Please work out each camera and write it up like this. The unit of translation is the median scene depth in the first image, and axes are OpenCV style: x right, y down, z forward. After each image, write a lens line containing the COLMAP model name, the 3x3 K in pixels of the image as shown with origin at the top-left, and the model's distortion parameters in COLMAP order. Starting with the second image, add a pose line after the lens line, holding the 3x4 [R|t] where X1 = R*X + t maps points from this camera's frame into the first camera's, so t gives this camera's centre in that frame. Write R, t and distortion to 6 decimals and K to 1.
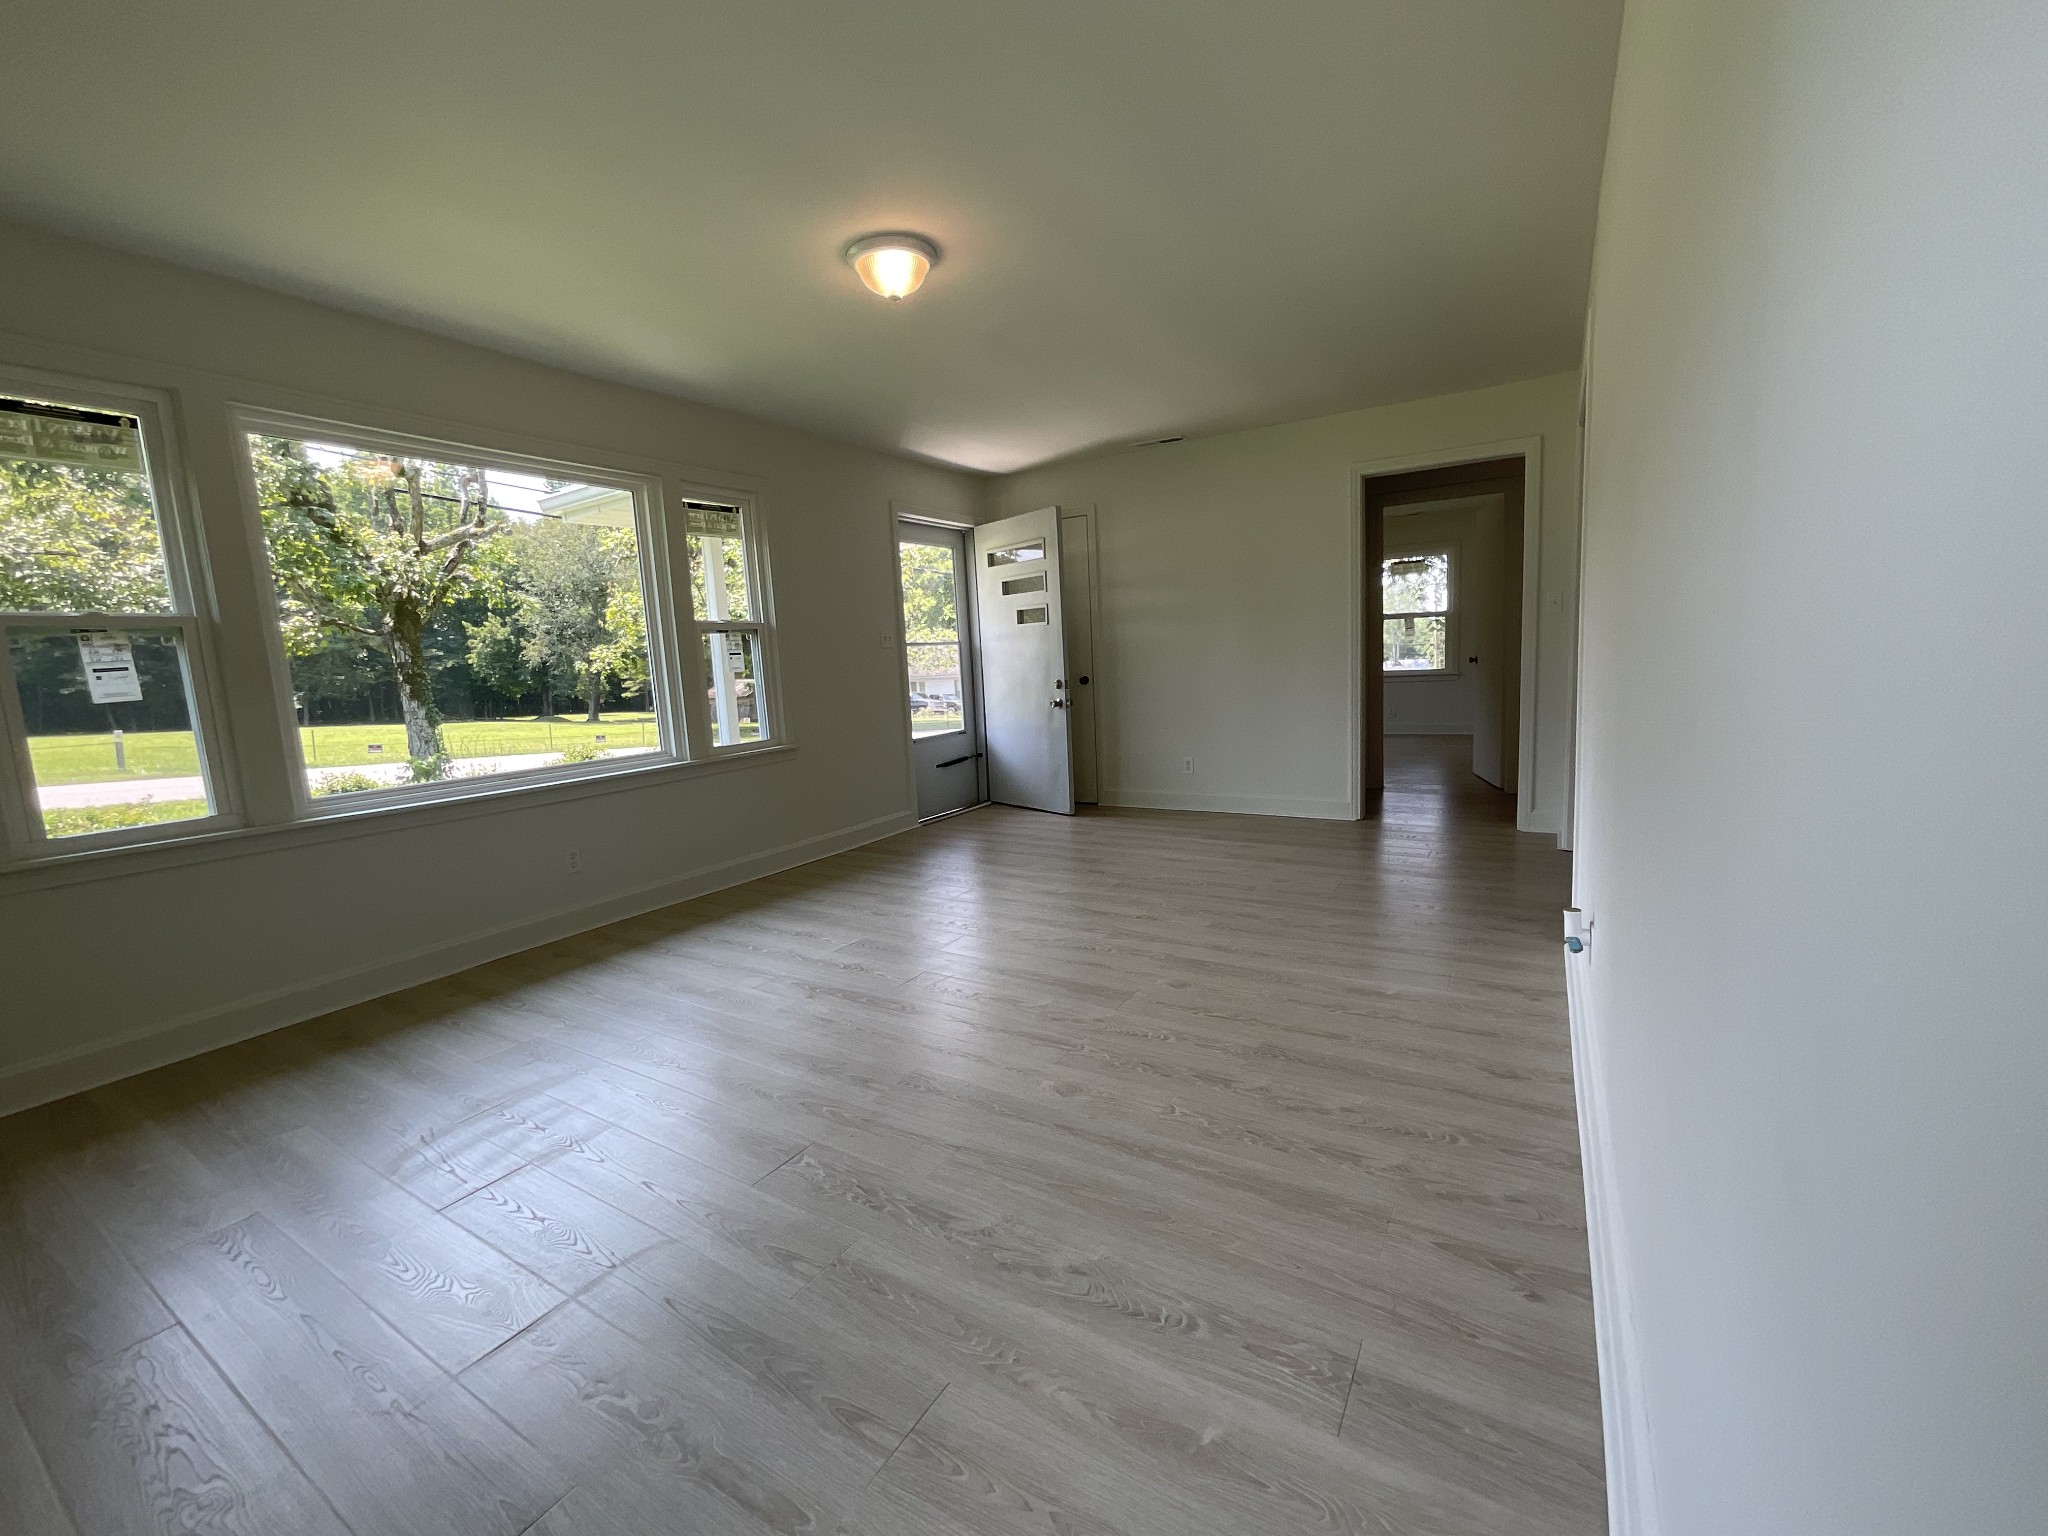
lens RADIAL K [[837.6, 0, 1017.9], [0, 837.6, 768.1], [0, 0, 1]] dist [-0.001025, 0.002315]
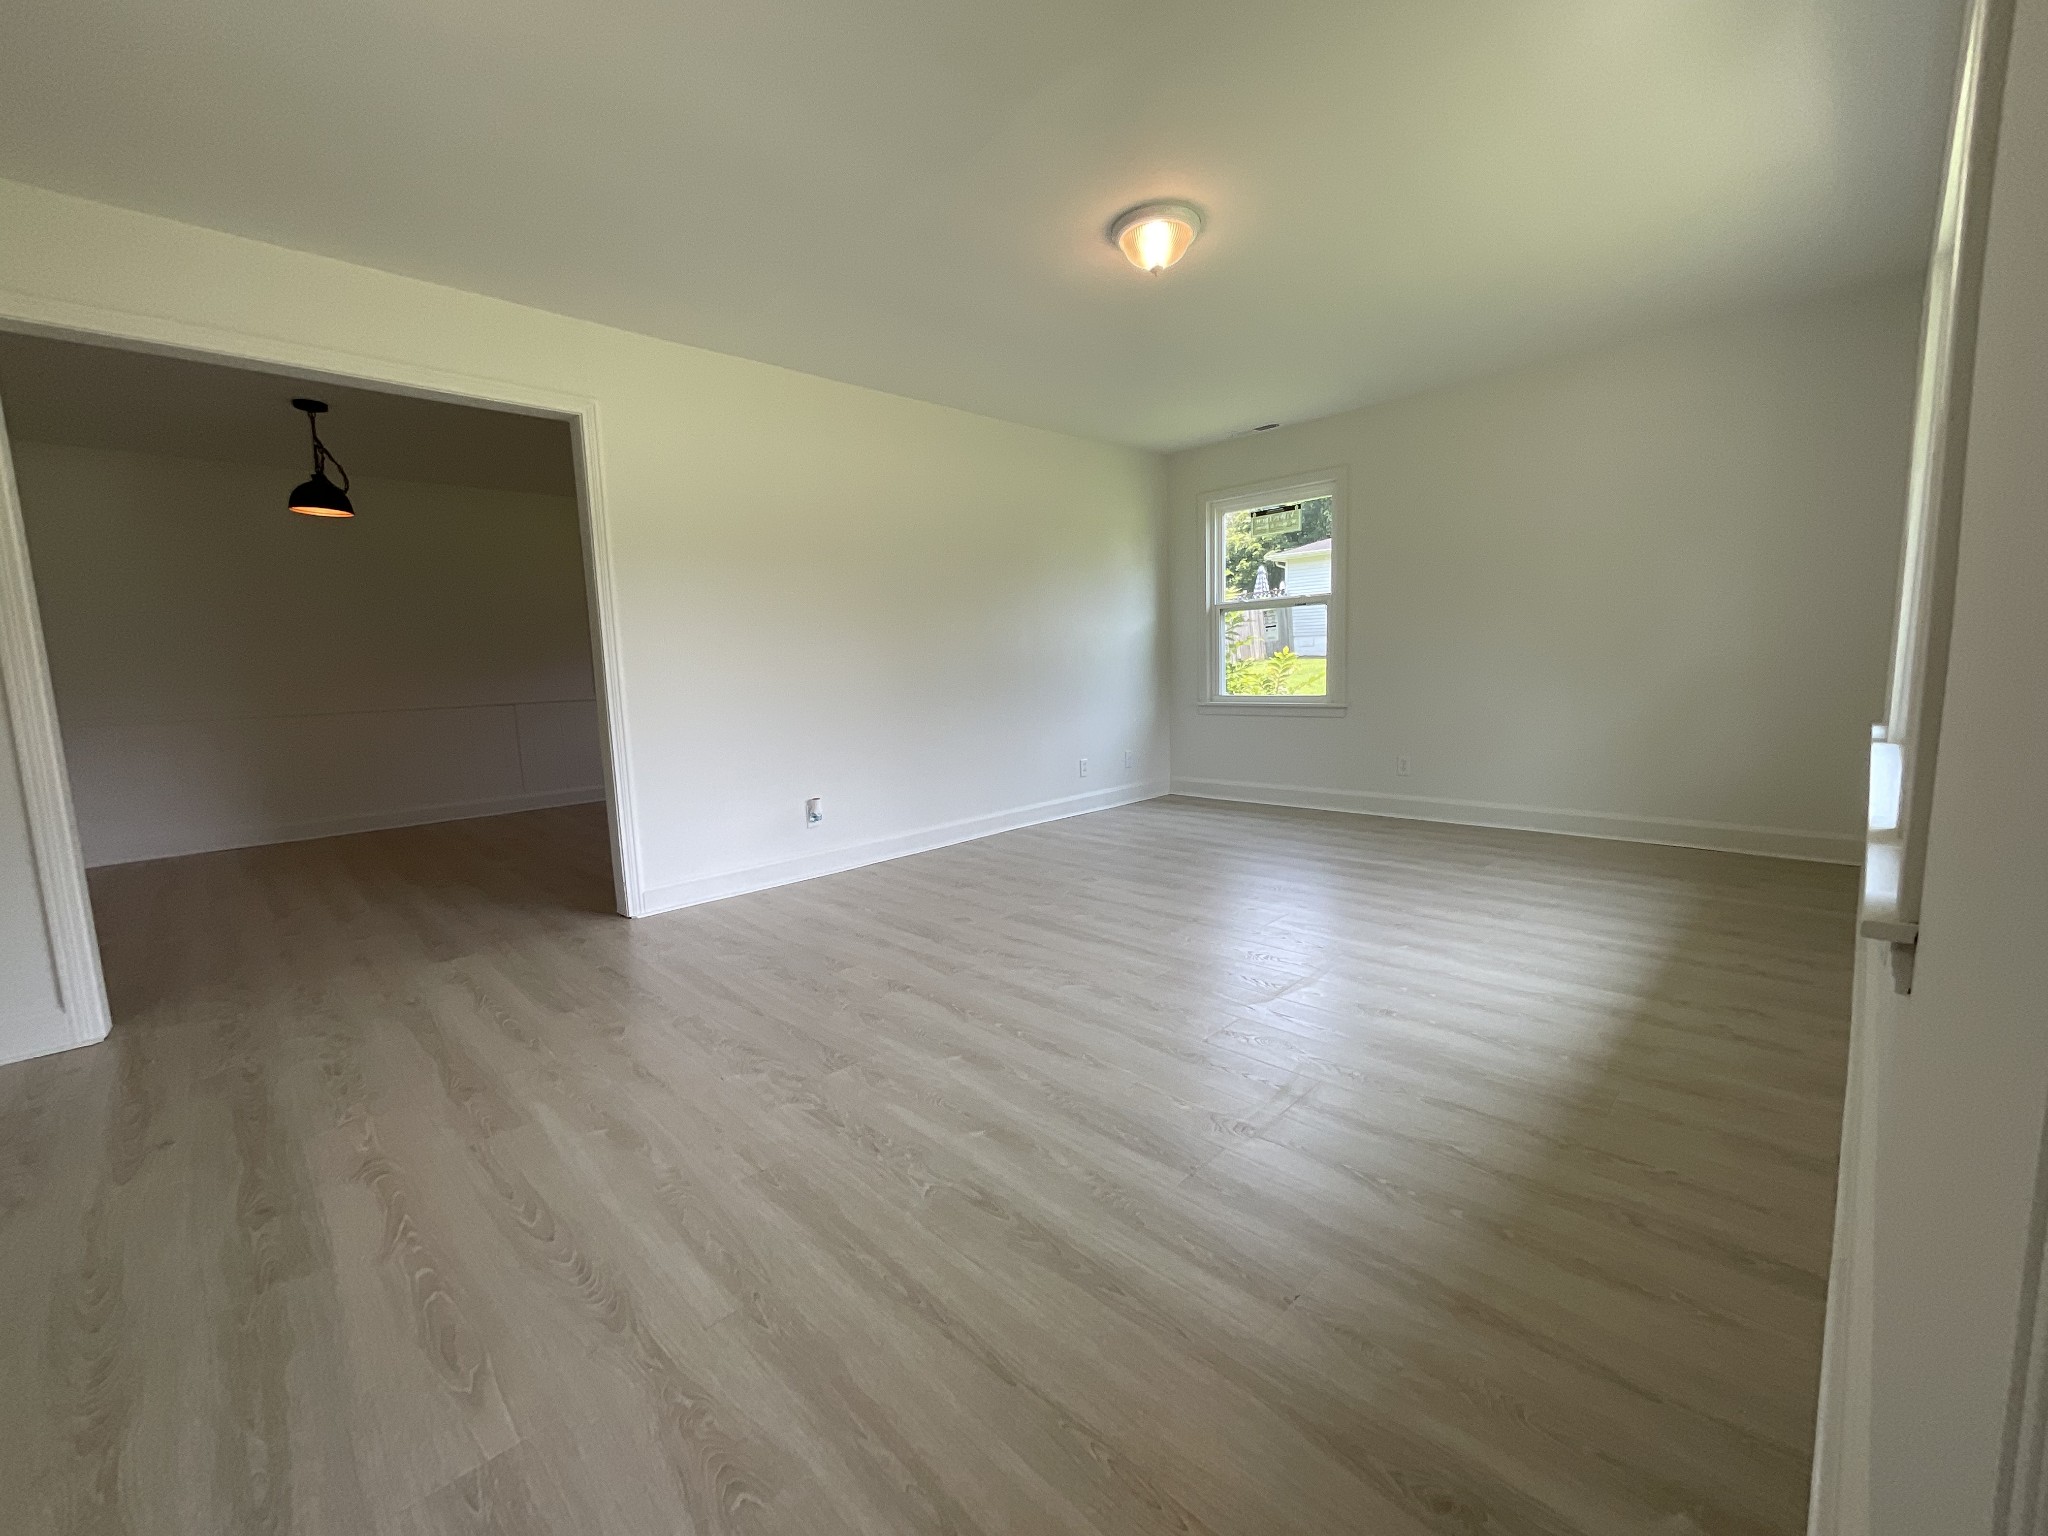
lens RADIAL K [[837.6, 0, 1023.5], [0, 837.6, 758.1], [0, 0, 1]] dist [-0.001025, 0.002315]
pose [[-0.969160, 0.058749, 0.239328, -0.159925], [0.116745, 0.964728, 0.235944, -0.198264], [-0.217025, 0.256608, -0.941835, 1.719338]]
